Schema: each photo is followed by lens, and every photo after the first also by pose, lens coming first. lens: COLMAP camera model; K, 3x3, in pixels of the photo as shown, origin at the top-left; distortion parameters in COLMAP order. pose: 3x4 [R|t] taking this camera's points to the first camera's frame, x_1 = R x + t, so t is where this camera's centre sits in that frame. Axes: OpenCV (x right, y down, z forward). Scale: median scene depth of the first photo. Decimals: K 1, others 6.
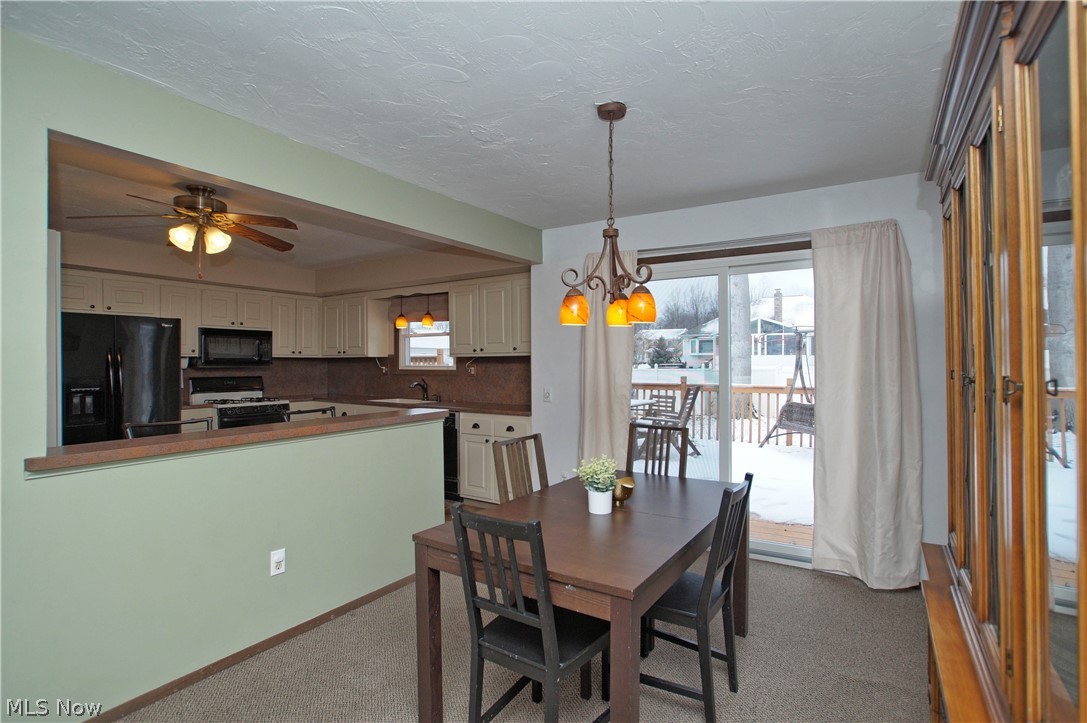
lens RADIAL K [[514.7, 0, 535.9], [0, 514.7, 359.1], [0, 0, 1]] dist [-0.023518, 0.004413]
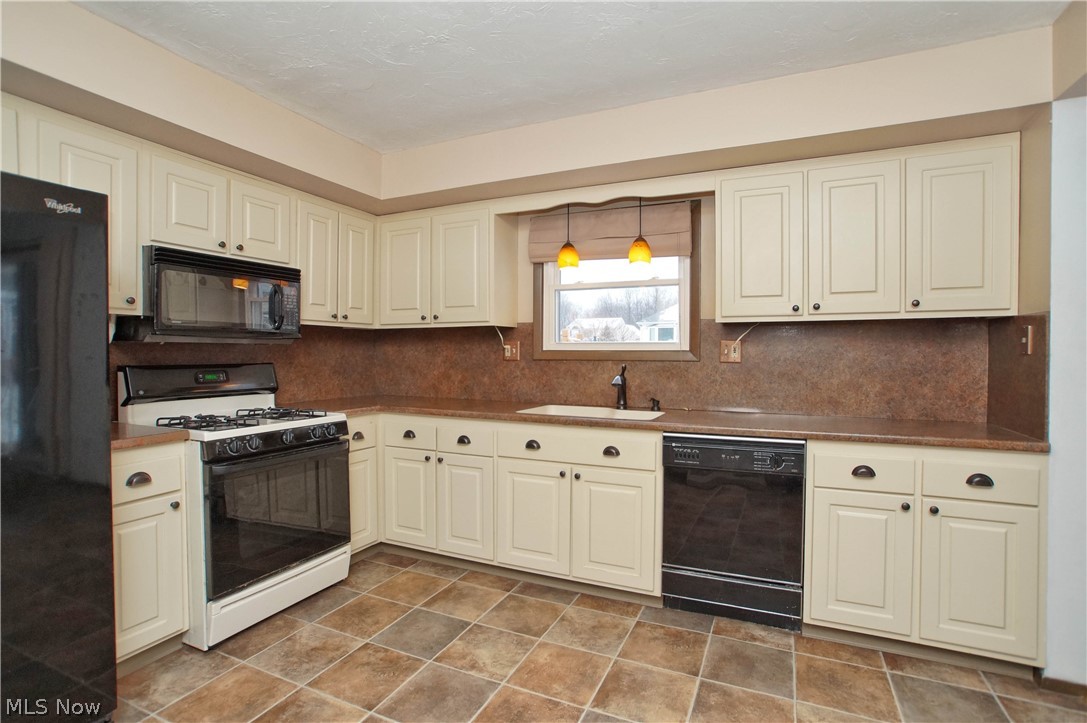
lens RADIAL K [[514.7, 0, 544.9], [0, 514.7, 354.6], [0, 0, 1]] dist [-0.023518, 0.004413]
pose [[0.984824, 0.003358, 0.173523, -0.391889], [-0.005501, 0.999914, 0.011870, 0.019283], [-0.173468, -0.012644, 0.984758, 0.510474]]
